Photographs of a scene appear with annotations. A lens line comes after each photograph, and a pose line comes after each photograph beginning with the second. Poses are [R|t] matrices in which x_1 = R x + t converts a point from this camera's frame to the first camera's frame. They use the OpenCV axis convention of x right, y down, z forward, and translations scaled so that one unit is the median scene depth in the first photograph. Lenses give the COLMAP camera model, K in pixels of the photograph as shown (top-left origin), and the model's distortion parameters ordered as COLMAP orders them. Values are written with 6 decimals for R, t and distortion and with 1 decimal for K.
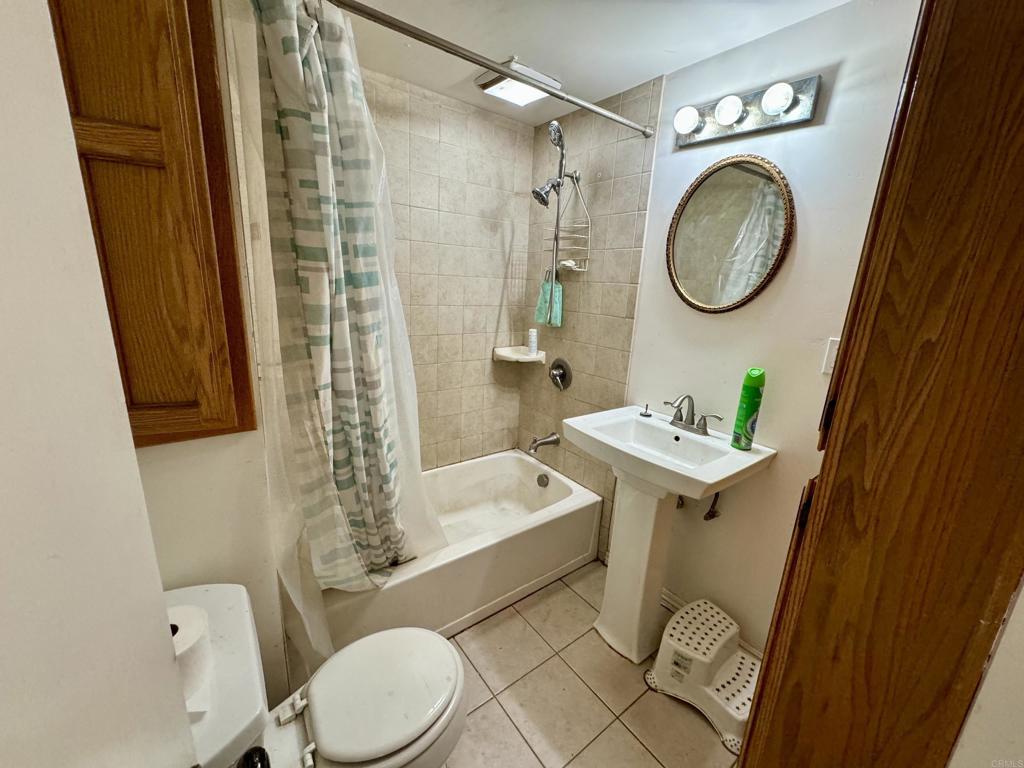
lens RADIAL K [[406.9, 0, 510.1], [0, 406.9, 383.3], [0, 0, 1]] dist [-0.001525, 0.000374]
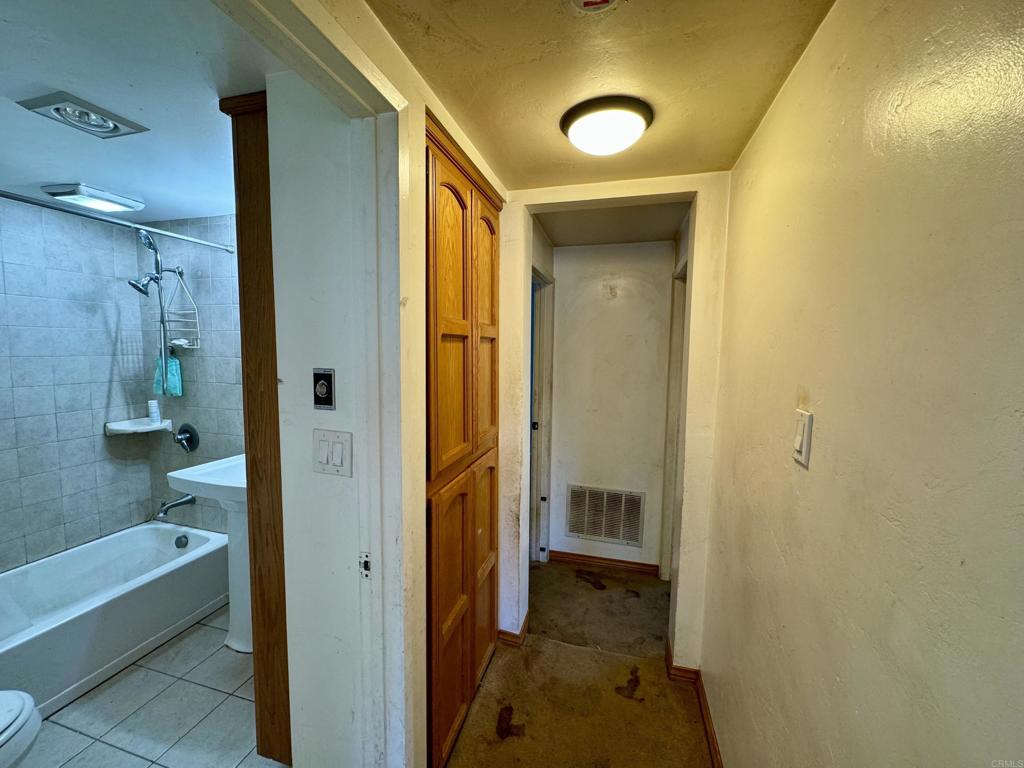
lens RADIAL K [[406.9, 0, 510.9], [0, 406.9, 382.9], [0, 0, 1]] dist [-0.001525, 0.000374]
pose [[0.795544, -0.085645, 0.599812, 0.172032], [0.167722, 0.982403, -0.082180, 0.069137], [-0.582219, 0.165980, 0.795909, -0.419782]]
